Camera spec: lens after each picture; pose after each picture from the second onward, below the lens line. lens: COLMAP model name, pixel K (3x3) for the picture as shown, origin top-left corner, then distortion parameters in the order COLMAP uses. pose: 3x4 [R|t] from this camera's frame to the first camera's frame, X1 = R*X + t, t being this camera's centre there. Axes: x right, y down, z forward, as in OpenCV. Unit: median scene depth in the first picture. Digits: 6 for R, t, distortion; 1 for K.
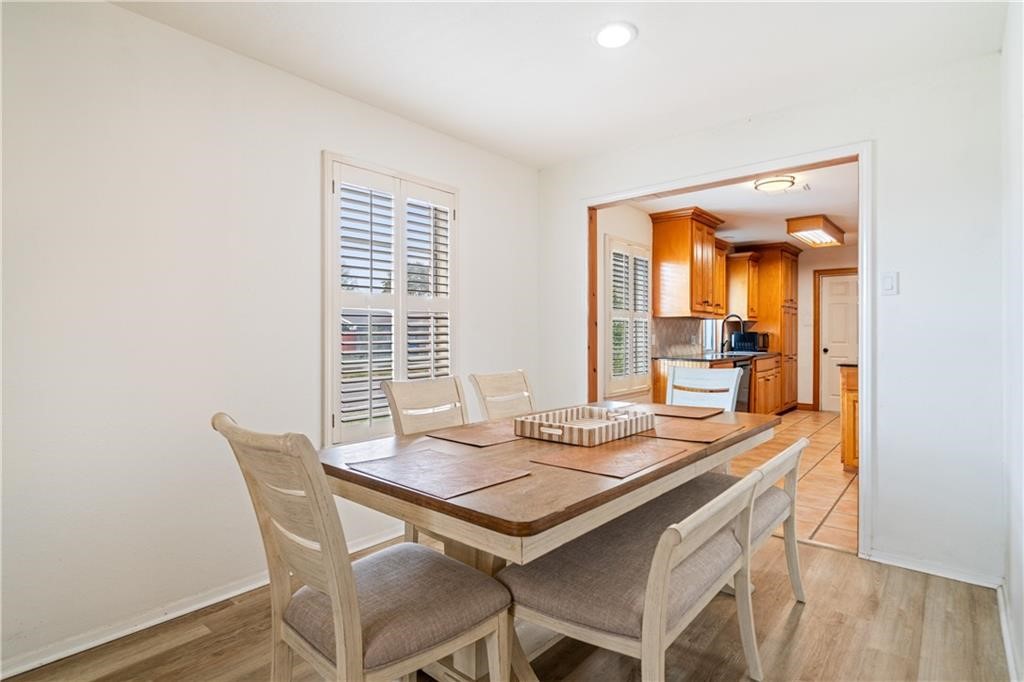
lens RADIAL K [[511.7, 0, 513.9], [0, 511.7, 333.5], [0, 0, 1]] dist [-0.003030, -0.000342]
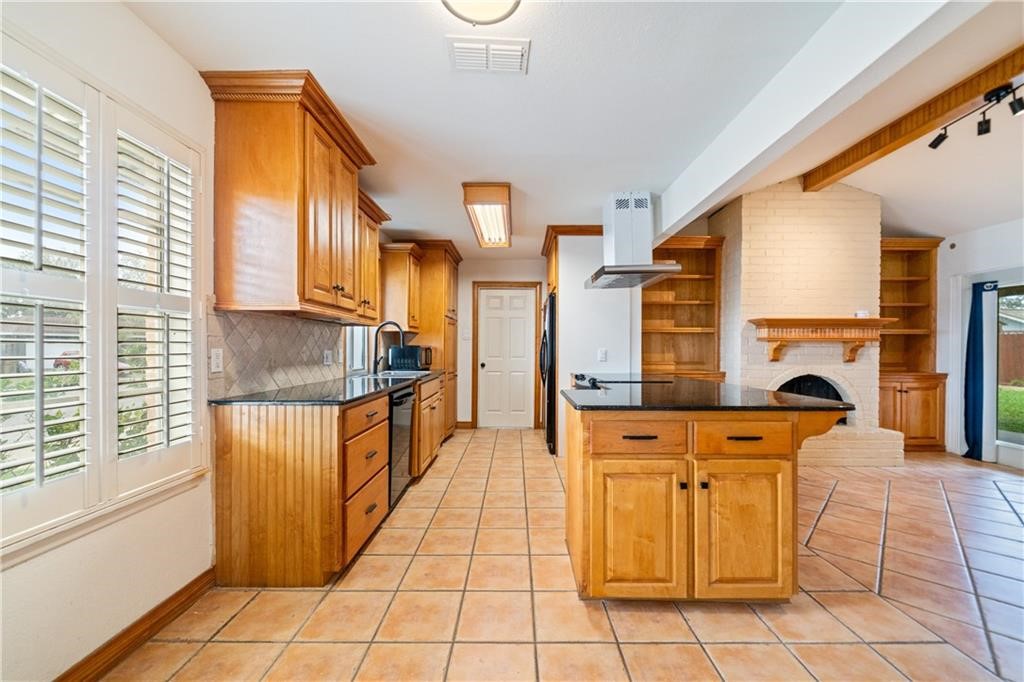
lens RADIAL K [[382.2, 0, 514.0], [0, 382.2, 351.8], [0, 0, 1]] dist [0.000703, -0.000516]
pose [[0.757829, -0.003668, 0.652443, 0.196918], [-0.003536, 0.999946, 0.009728, 0.000396], [-0.652444, -0.009679, 0.757775, 0.448649]]
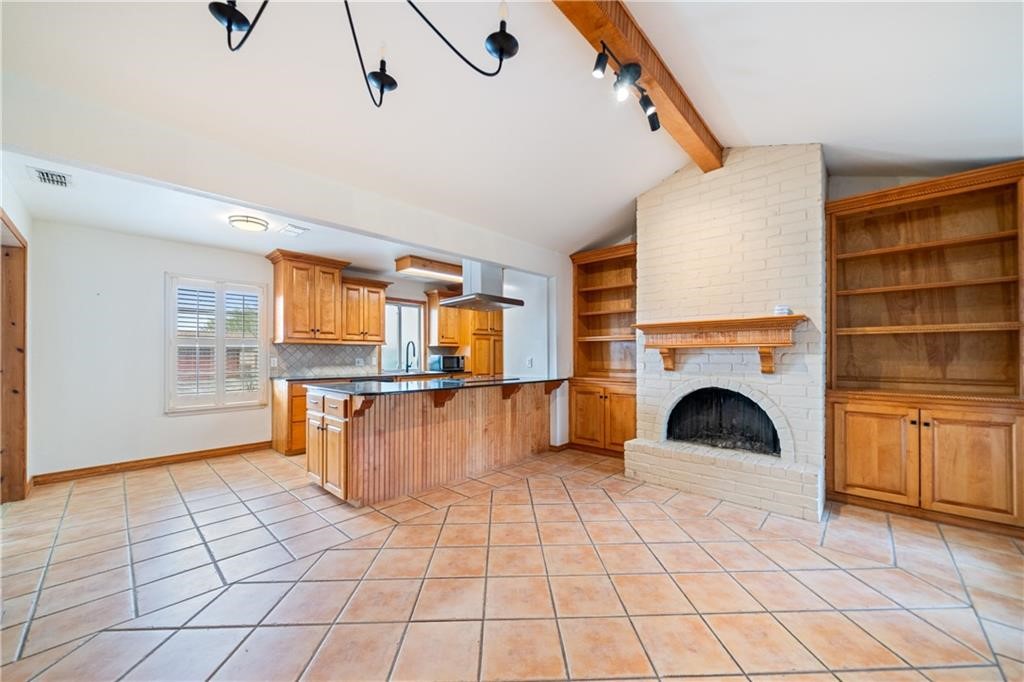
lens RADIAL K [[382.2, 0, 522.0], [0, 382.2, 351.2], [0, 0, 1]] dist [0.000703, -0.000516]
pose [[0.999491, -0.003281, -0.031720, 0.680908], [0.002967, 0.999946, -0.009942, -0.002755], [0.031751, 0.009843, 0.999447, 0.107881]]
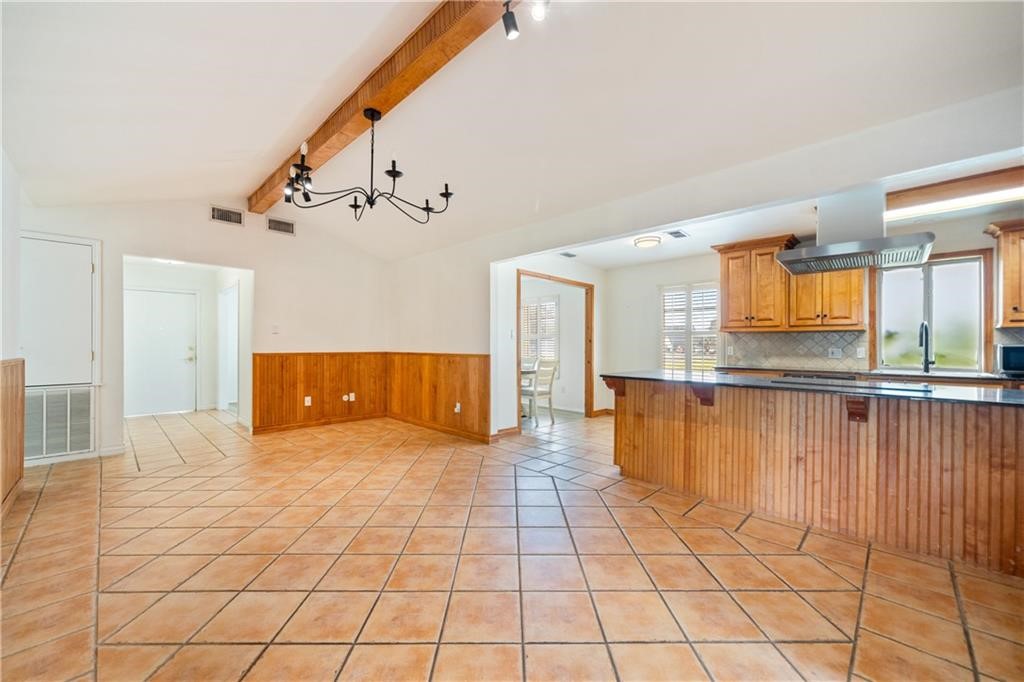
lens RADIAL K [[397.4, 0, 504.4], [0, 397.4, 344.0], [0, 0, 1]] dist [-0.000870, -0.000126]
pose [[-0.077036, -0.000723, -0.997028, 1.001652], [-0.003115, 0.999995, -0.000485, -0.001518], [0.997023, 0.003068, -0.077038, 0.410106]]
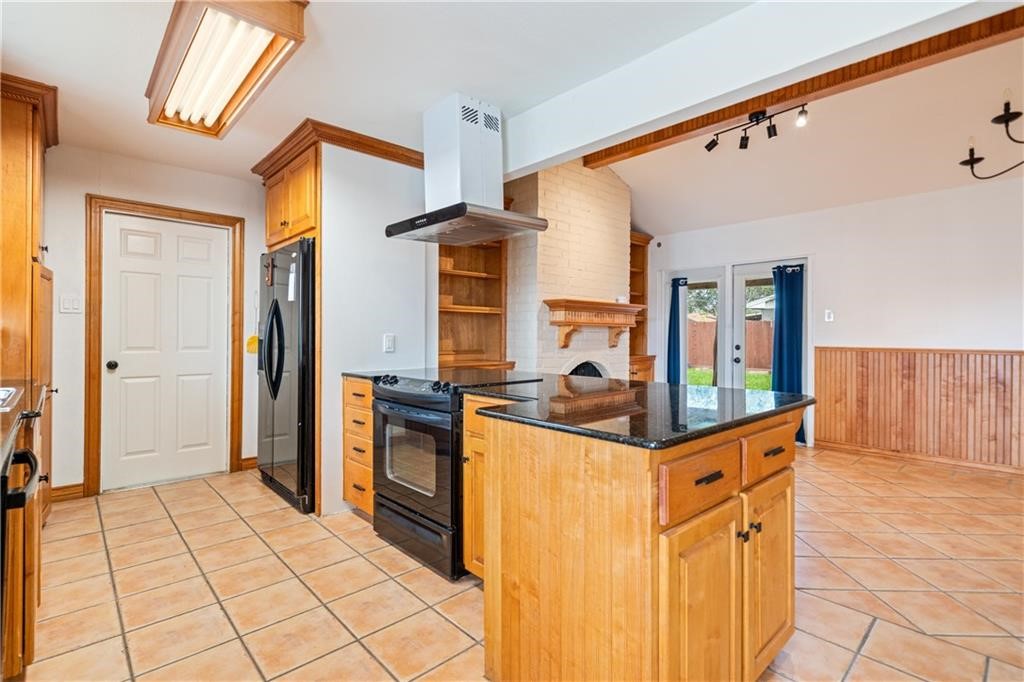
lens RADIAL K [[480.3, 0, 506.8], [0, 480.3, 336.3], [0, 0, 1]] dist [0.000106, 0.000599]
pose [[0.115315, -0.003488, 0.993323, 0.217714], [-0.006081, 0.999973, 0.004217, 0.001041], [-0.993310, -0.006526, 0.115291, 0.629241]]
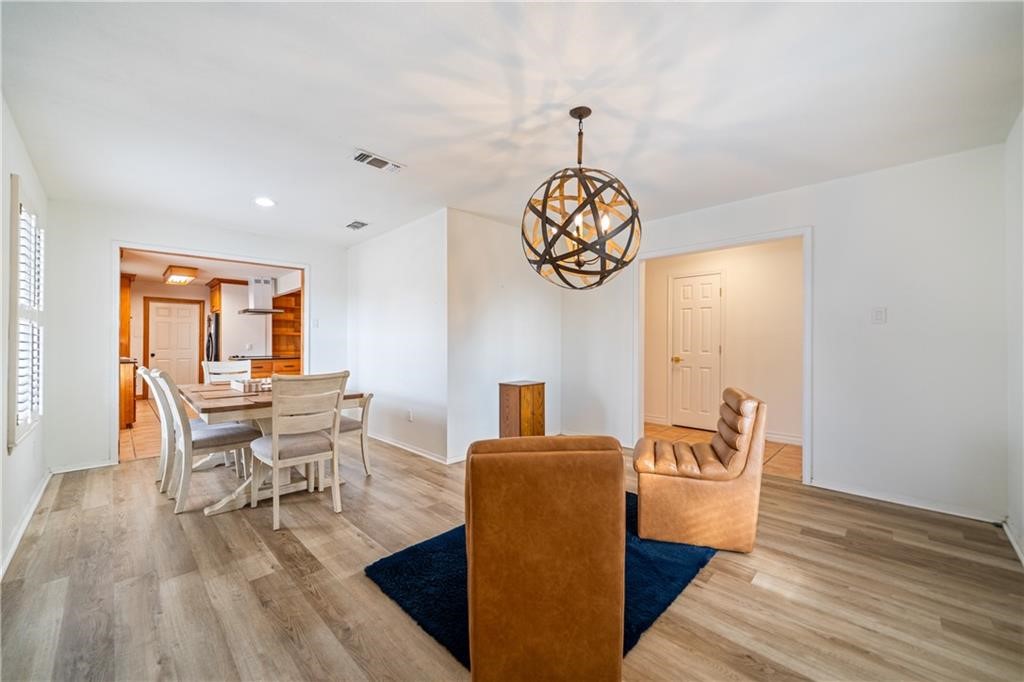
lens RADIAL K [[382.2, 0, 509.6], [0, 382.2, 344.5], [0, 0, 1]] dist [0.000703, -0.000516]
pose [[0.060144, -0.002536, 0.998186, -0.411542], [-0.000519, 0.999997, 0.002571, 0.001305], [-0.998190, -0.000673, 0.060143, -0.040765]]
